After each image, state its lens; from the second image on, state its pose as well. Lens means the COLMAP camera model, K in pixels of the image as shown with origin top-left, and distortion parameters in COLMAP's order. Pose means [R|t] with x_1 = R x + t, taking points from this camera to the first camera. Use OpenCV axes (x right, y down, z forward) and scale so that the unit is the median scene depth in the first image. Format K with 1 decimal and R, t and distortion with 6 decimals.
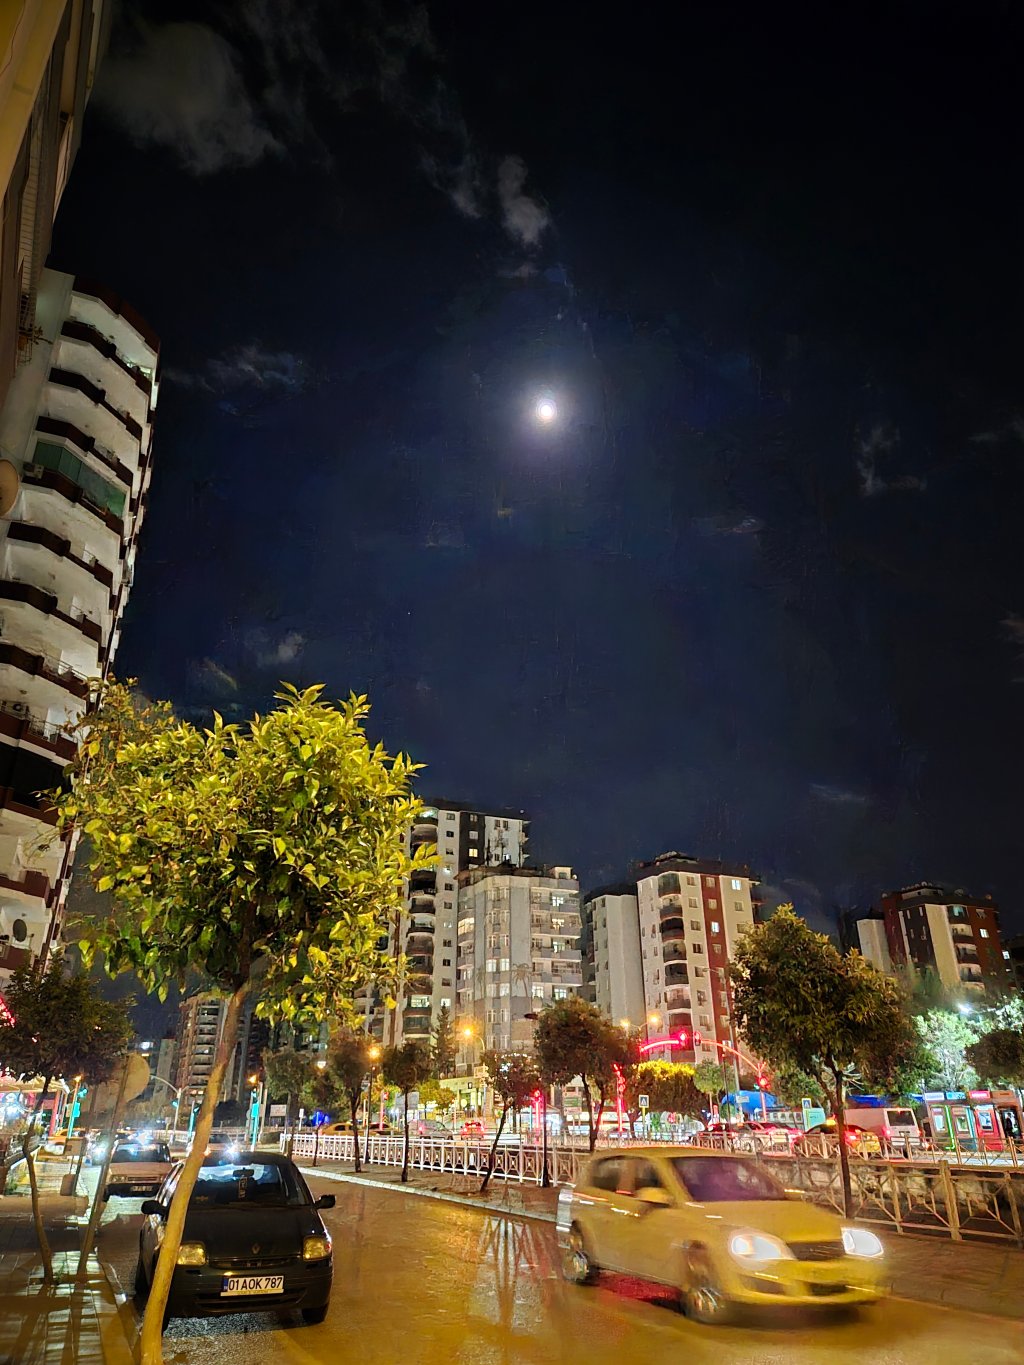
lens RADIAL K [[917.0, 0, 519.1], [0, 917.0, 692.8], [0, 0, 1]] dist [0.060255, -0.030163]
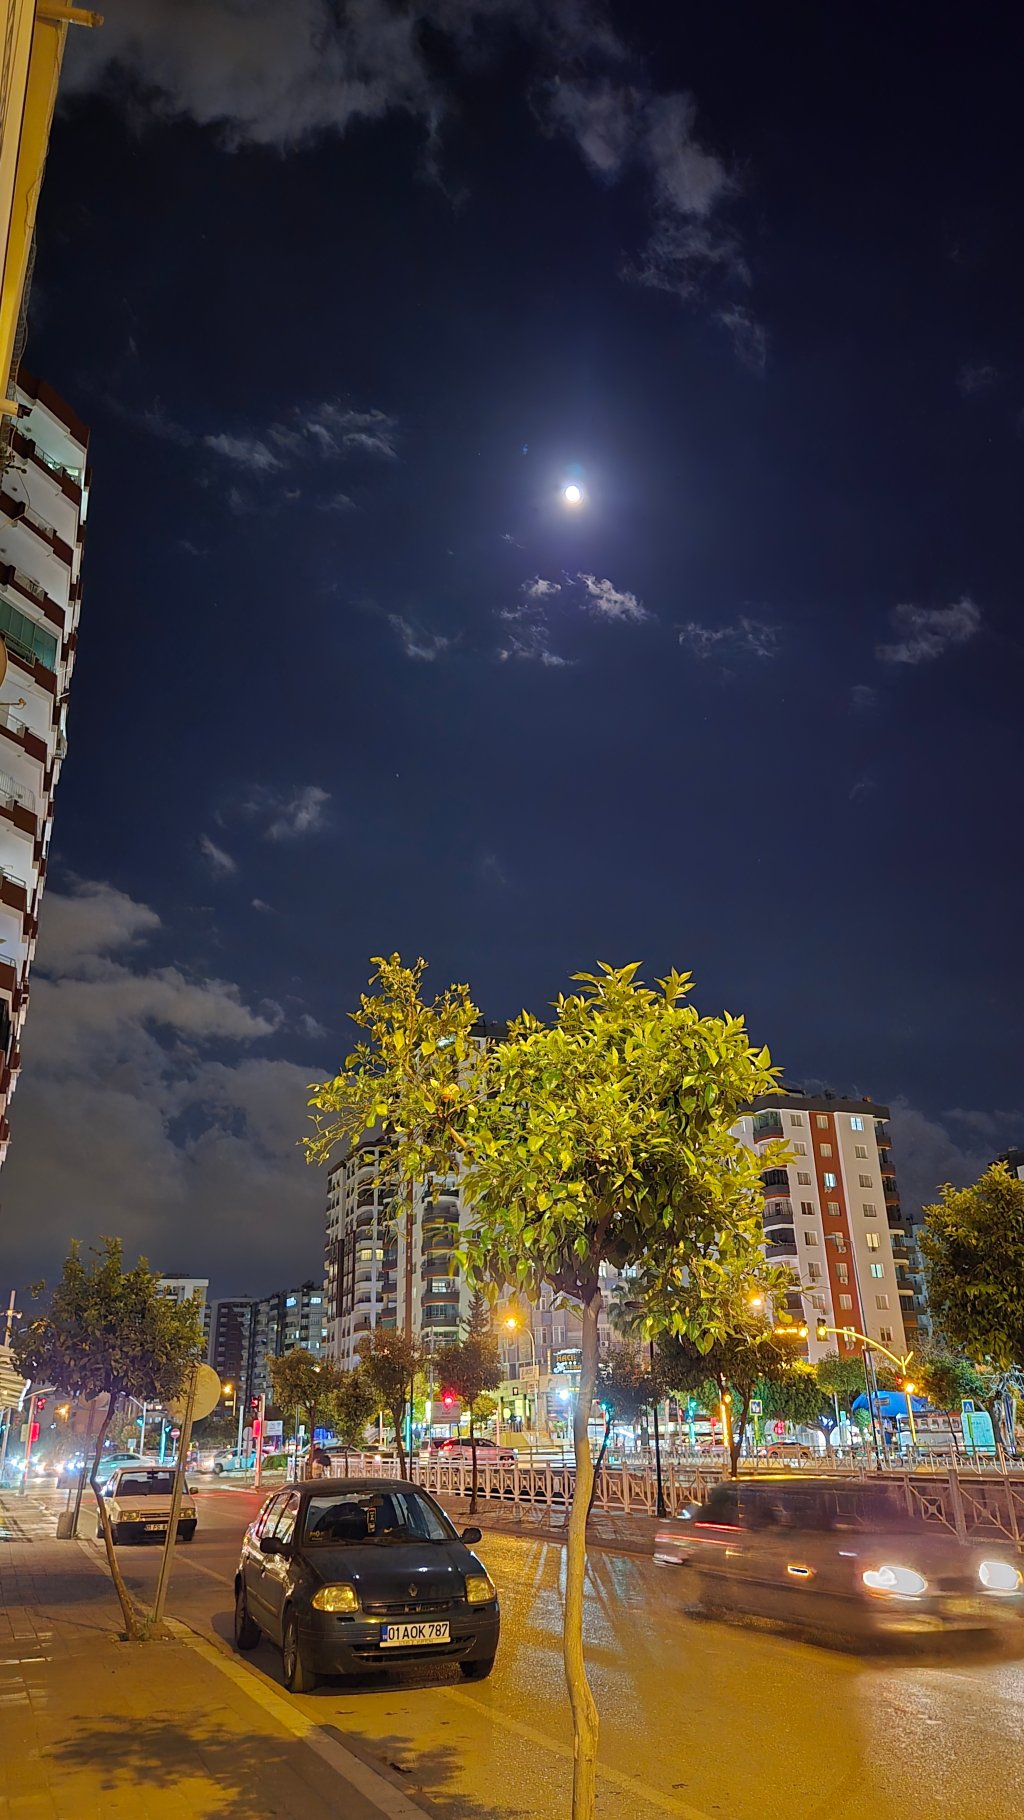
lens RADIAL K [[1223.1, 0, 526.4], [0, 1223.1, 920.9], [0, 0, 1]] dist [0.048009, -0.001480]
pose [[0.999362, -0.029455, -0.020198, -0.019074], [0.030182, 0.998870, 0.036711, -0.006103], [0.019094, -0.037297, 0.999122, -0.012065]]
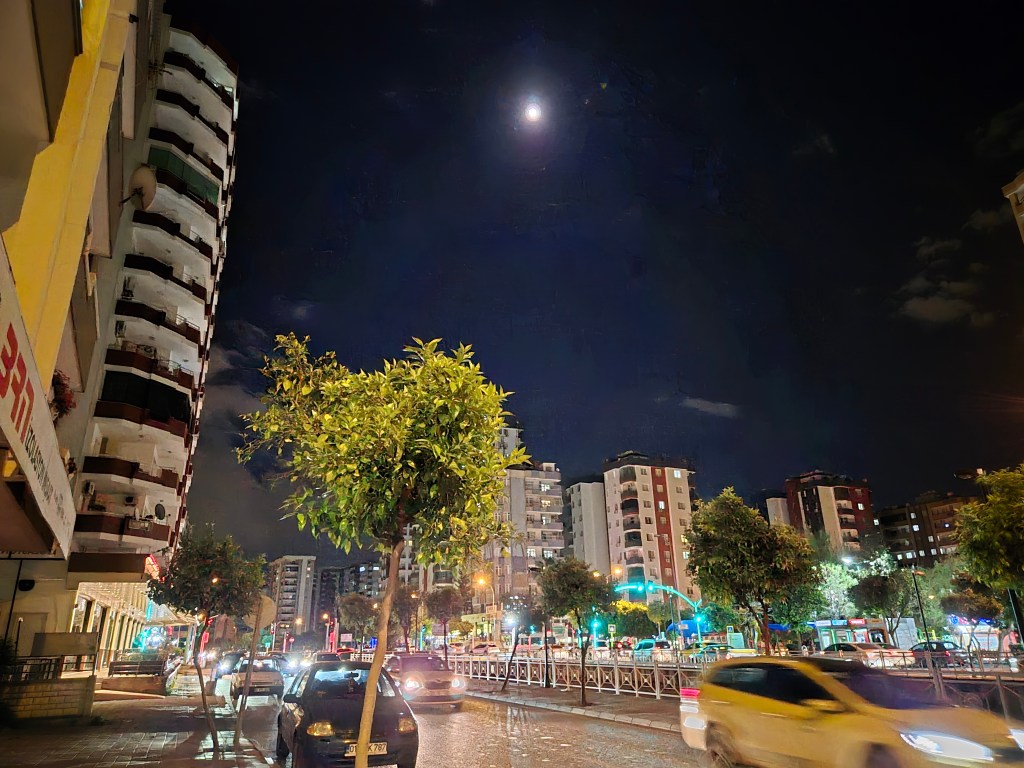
lens RADIAL K [[687.9, 0, 505.8], [0, 687.9, 385.6], [0, 0, 1]] dist [0.060255, -0.030163]
pose [[0.999862, -0.012685, -0.010702, -0.006563], [0.013454, 0.997087, 0.075077, -0.000935], [0.009719, -0.075211, 0.997120, -0.004569]]
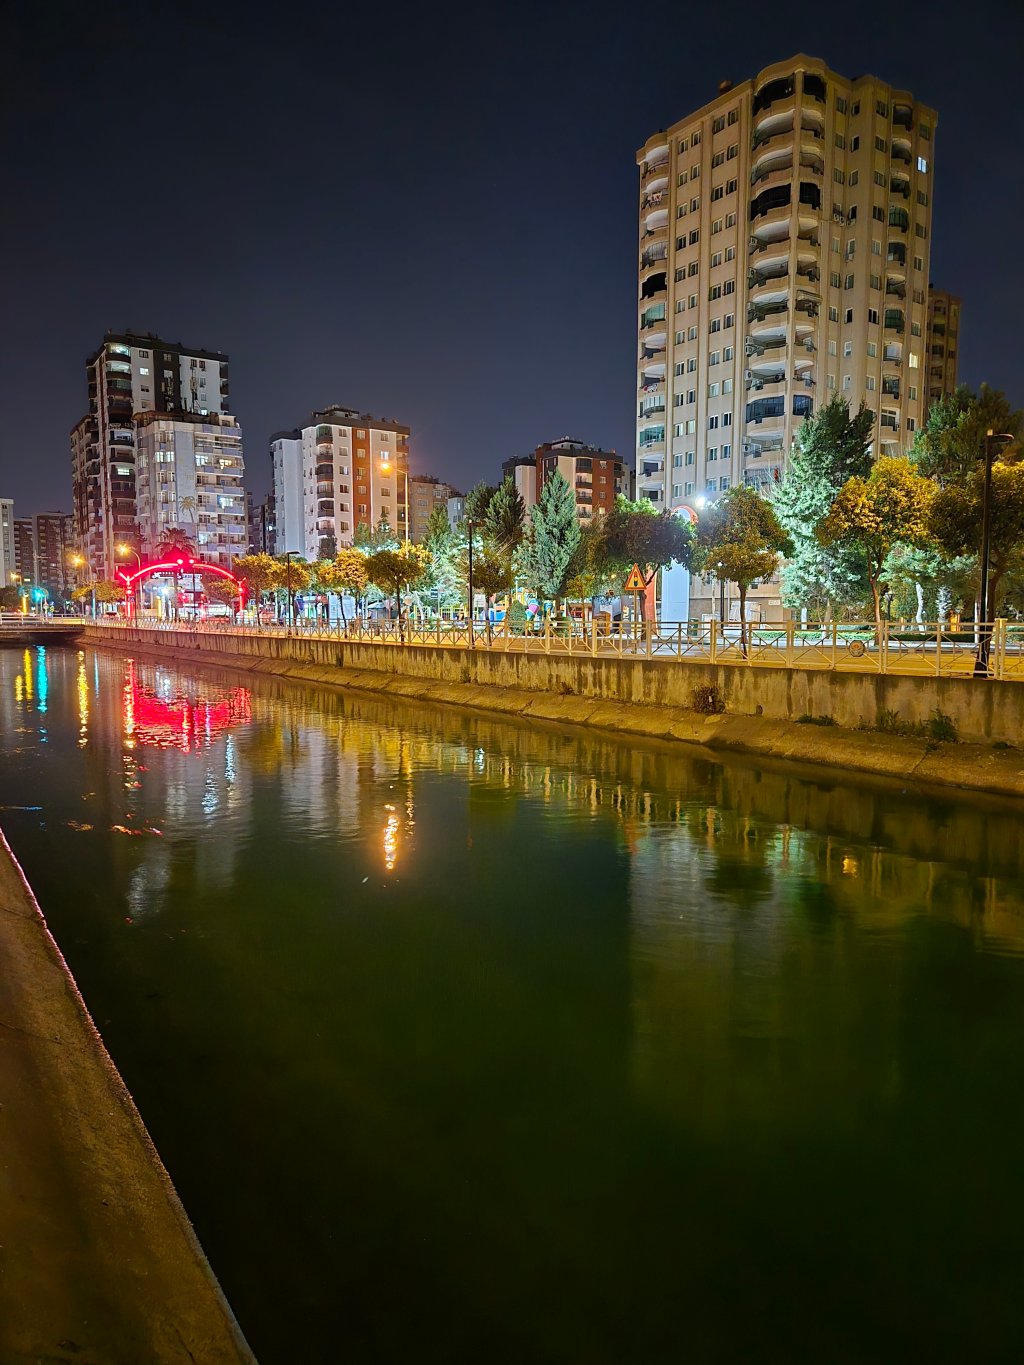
lens RADIAL K [[917.0, 0, 521.2], [0, 917.0, 685.7], [0, 0, 1]] dist [0.060255, -0.030163]
pose [[0.985504, -0.000150, 0.169650, 0.390578], [-0.082248, 0.874195, 0.478558, -0.182663], [-0.148379, -0.485575, 0.861511, -0.399995]]
